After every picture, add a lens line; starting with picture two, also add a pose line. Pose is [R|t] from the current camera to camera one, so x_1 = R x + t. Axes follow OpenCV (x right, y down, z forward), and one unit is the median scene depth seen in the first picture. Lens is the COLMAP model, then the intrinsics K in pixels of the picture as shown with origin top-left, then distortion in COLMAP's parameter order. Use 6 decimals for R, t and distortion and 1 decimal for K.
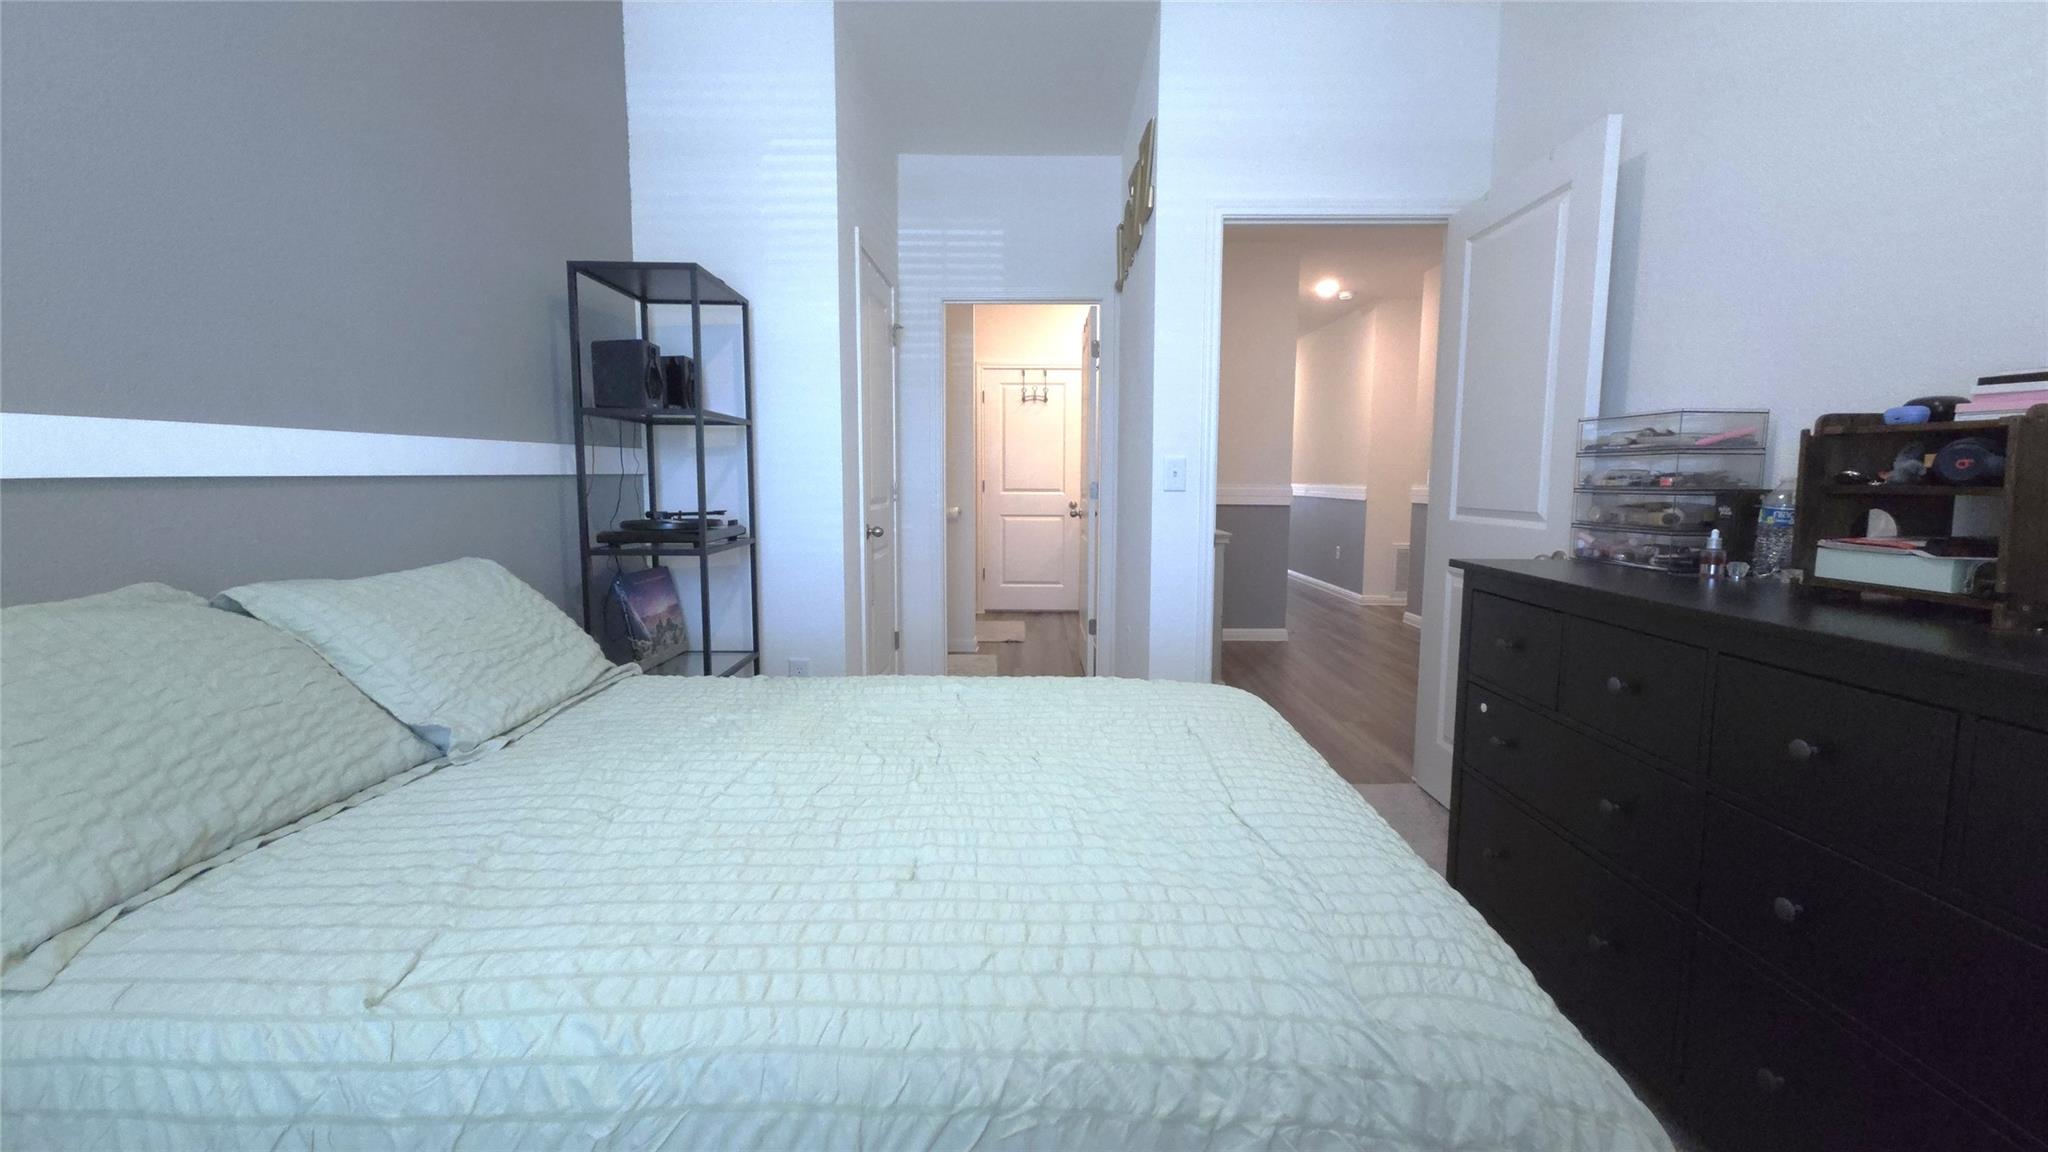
lens RADIAL K [[827.9, 0, 1020.1], [0, 827.9, 570.5], [0, 0, 1]] dist [-0.006449, -0.001457]
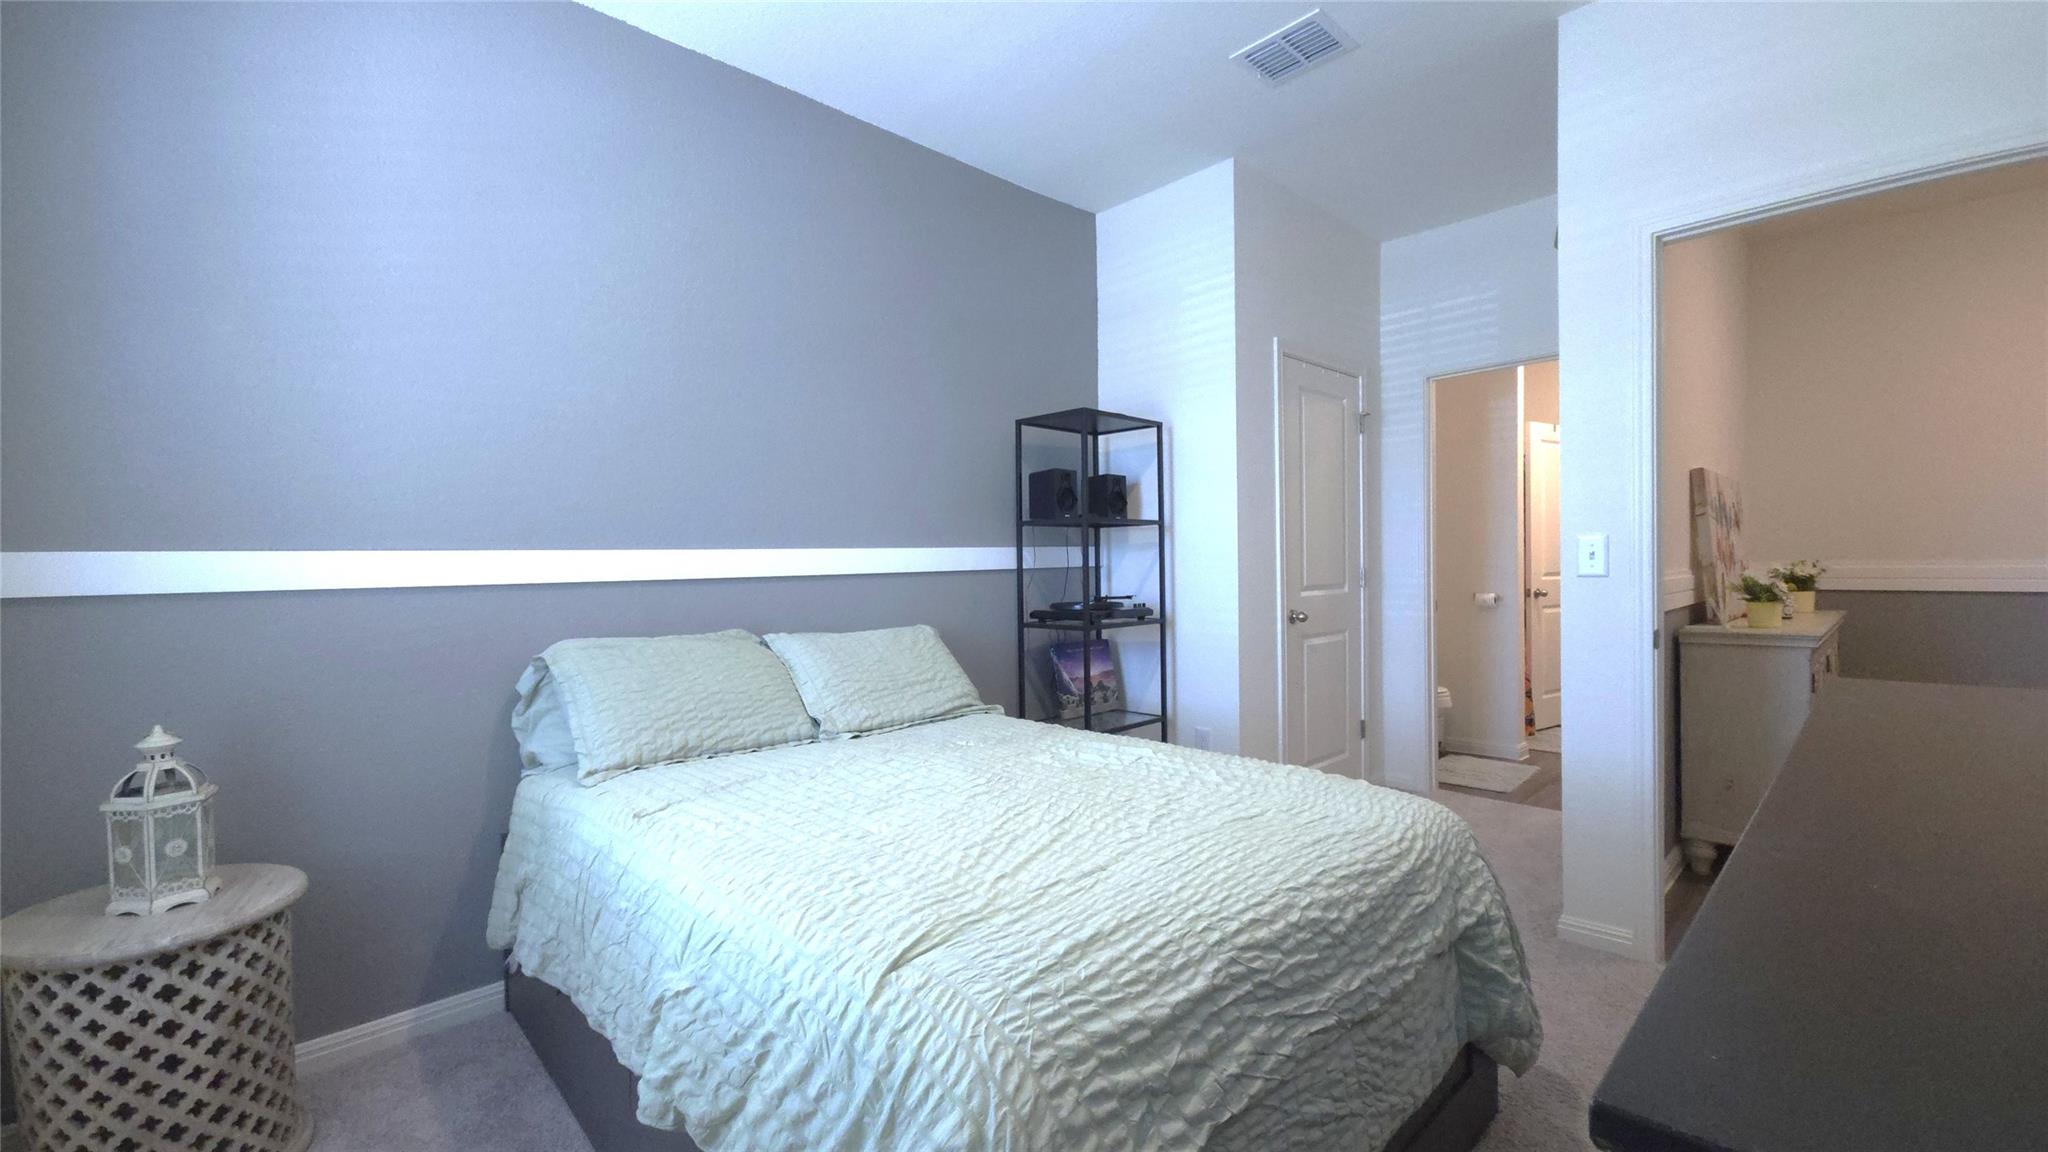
lens RADIAL K [[827.9, 0, 1027.7], [0, 827.9, 578.1], [0, 0, 1]] dist [-0.006449, -0.001457]
pose [[0.691708, -0.007867, -0.722134, 0.473141], [-0.058659, 0.996025, -0.067038, -0.007665], [0.719791, 0.088731, 0.688497, 0.052671]]
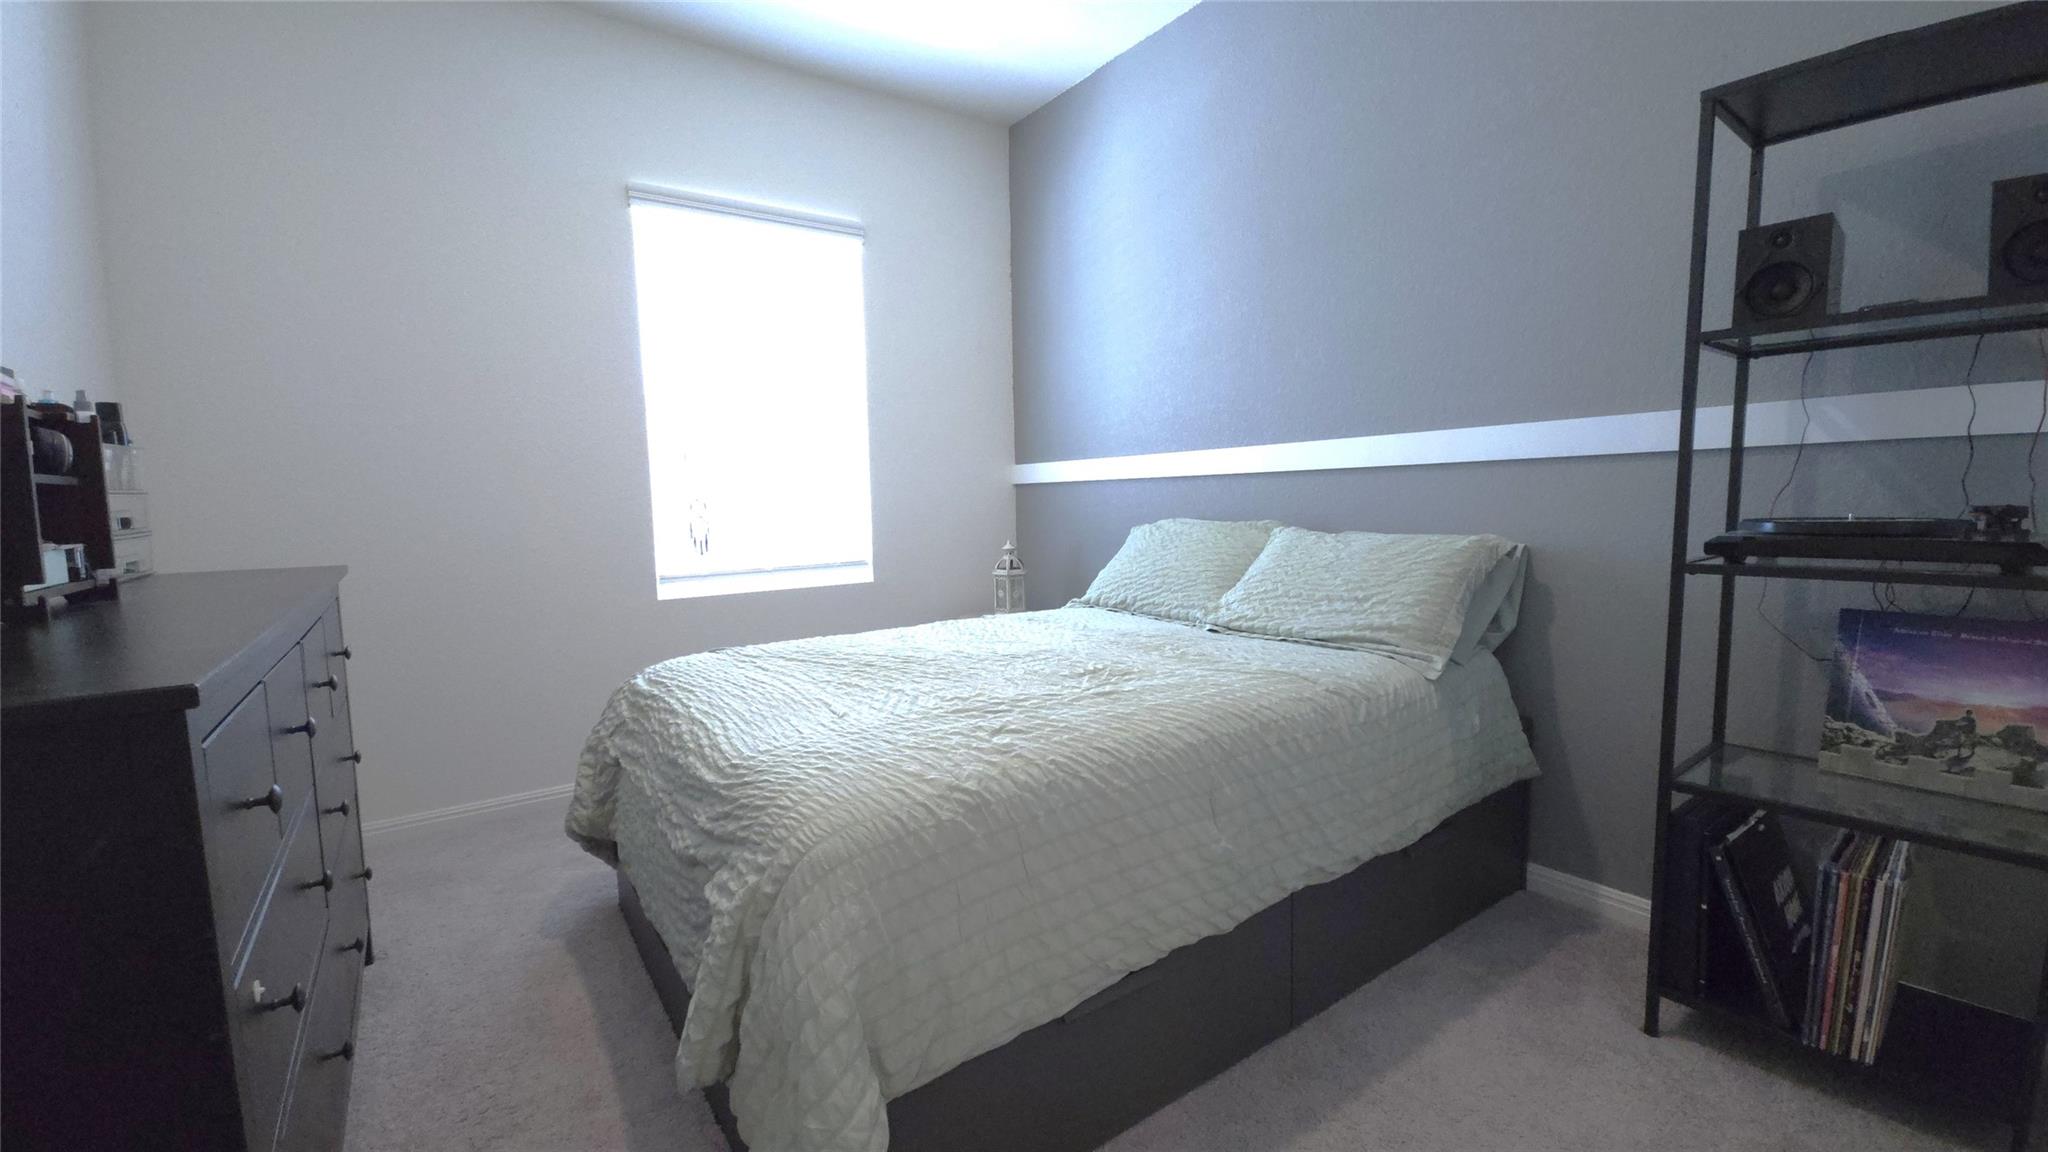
lens RADIAL K [[827.9, 0, 1025.9], [0, 827.9, 580.3], [0, 0, 1]] dist [-0.006449, -0.001457]
pose [[-0.808933, 0.071174, -0.583577, 0.376015], [-0.050558, 0.980545, 0.189671, -0.109074], [0.585723, 0.182936, -0.789597, 1.236099]]
